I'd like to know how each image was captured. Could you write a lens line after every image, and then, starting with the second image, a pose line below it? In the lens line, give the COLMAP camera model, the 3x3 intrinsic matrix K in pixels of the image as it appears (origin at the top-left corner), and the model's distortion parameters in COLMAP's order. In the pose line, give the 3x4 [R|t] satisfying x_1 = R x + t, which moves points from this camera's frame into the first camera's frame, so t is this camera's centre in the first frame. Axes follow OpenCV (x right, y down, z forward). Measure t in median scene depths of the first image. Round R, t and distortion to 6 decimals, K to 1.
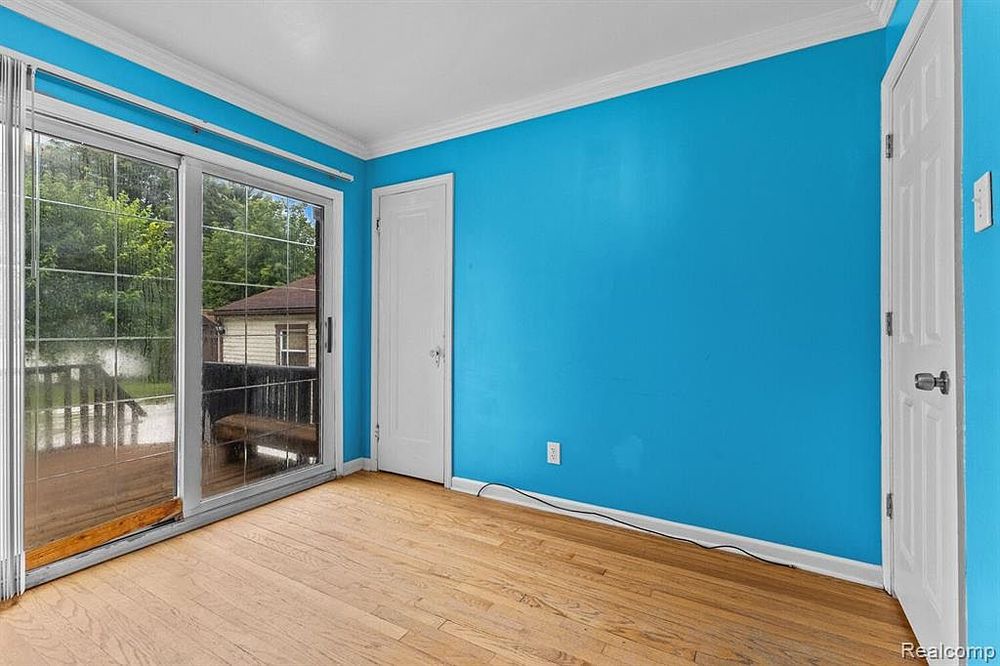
lens RADIAL K [[430.8, 0, 503.9], [0, 430.8, 333.9], [0, 0, 1]] dist [-0.000360, -0.001056]
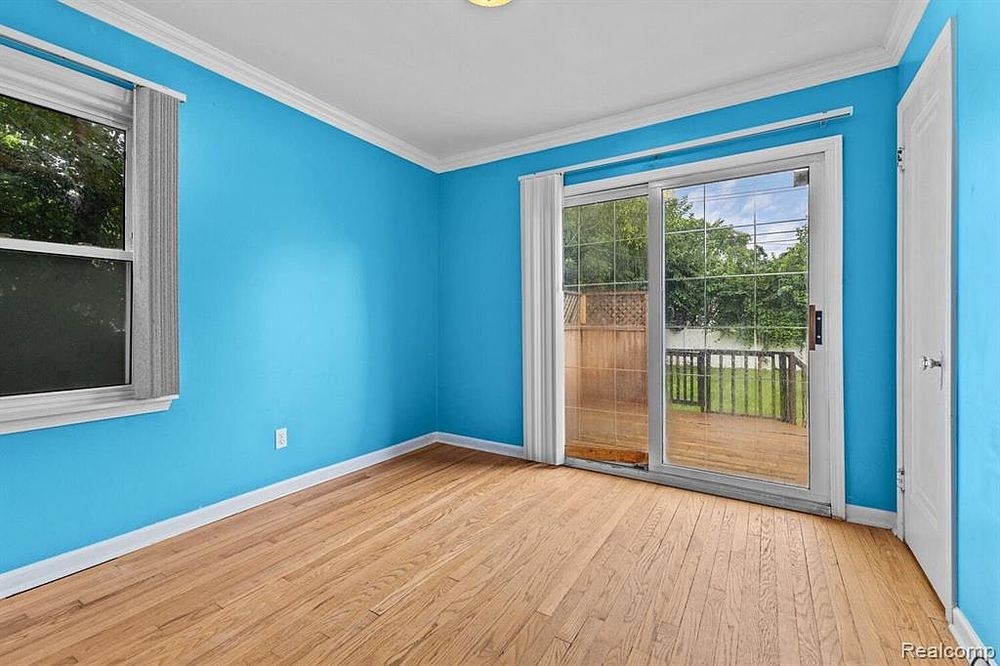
lens RADIAL K [[430.8, 0, 503.9], [0, 430.8, 333.9], [0, 0, 1]] dist [-0.000360, -0.001056]
pose [[-0.033924, 0.029134, -0.999000, 0.500507], [-0.014468, 0.999456, 0.029638, -0.003864], [0.999320, 0.015459, -0.033484, 0.583569]]
